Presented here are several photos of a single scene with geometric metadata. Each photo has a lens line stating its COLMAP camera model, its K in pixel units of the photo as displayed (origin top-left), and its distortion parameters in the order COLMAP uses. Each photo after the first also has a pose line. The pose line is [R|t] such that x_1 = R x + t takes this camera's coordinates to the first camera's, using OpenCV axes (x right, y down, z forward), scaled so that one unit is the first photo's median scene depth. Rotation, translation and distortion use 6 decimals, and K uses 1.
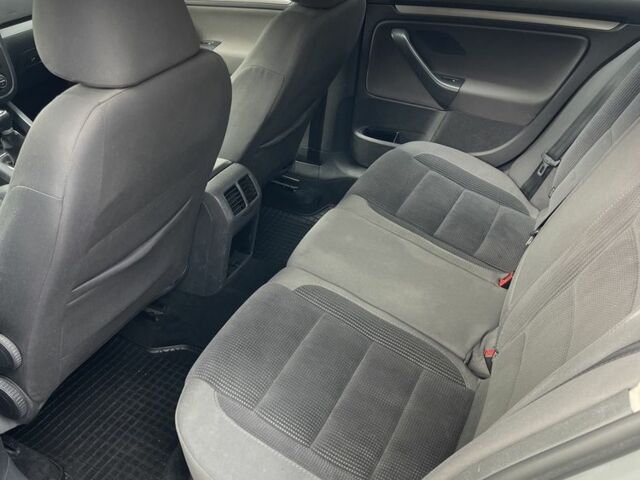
lens RADIAL K [[652.8, 0, 320.0], [0, 652.8, 240.0], [0, 0, 1]] dist [0.048494, -0.005286]
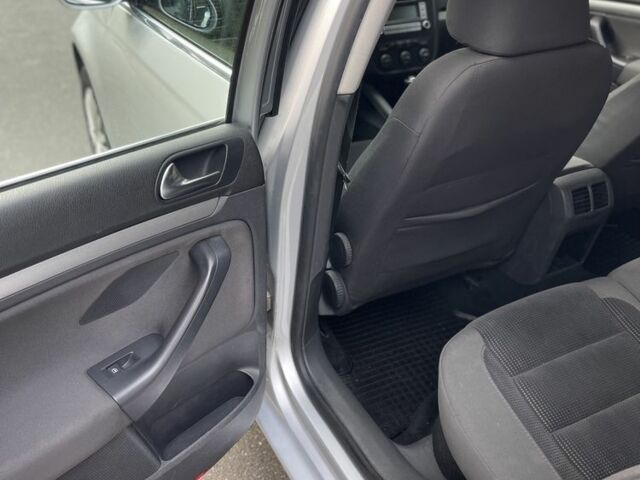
lens RADIAL K [[652.8, 0, 320.0], [0, 652.8, 240.0], [0, 0, 1]] dist [0.048494, -0.005286]
pose [[0.795668, 0.326740, -0.510052, 0.094263], [-0.337604, 0.938340, 0.074449, 0.060757], [0.502928, 0.112959, 0.856915, -0.072963]]
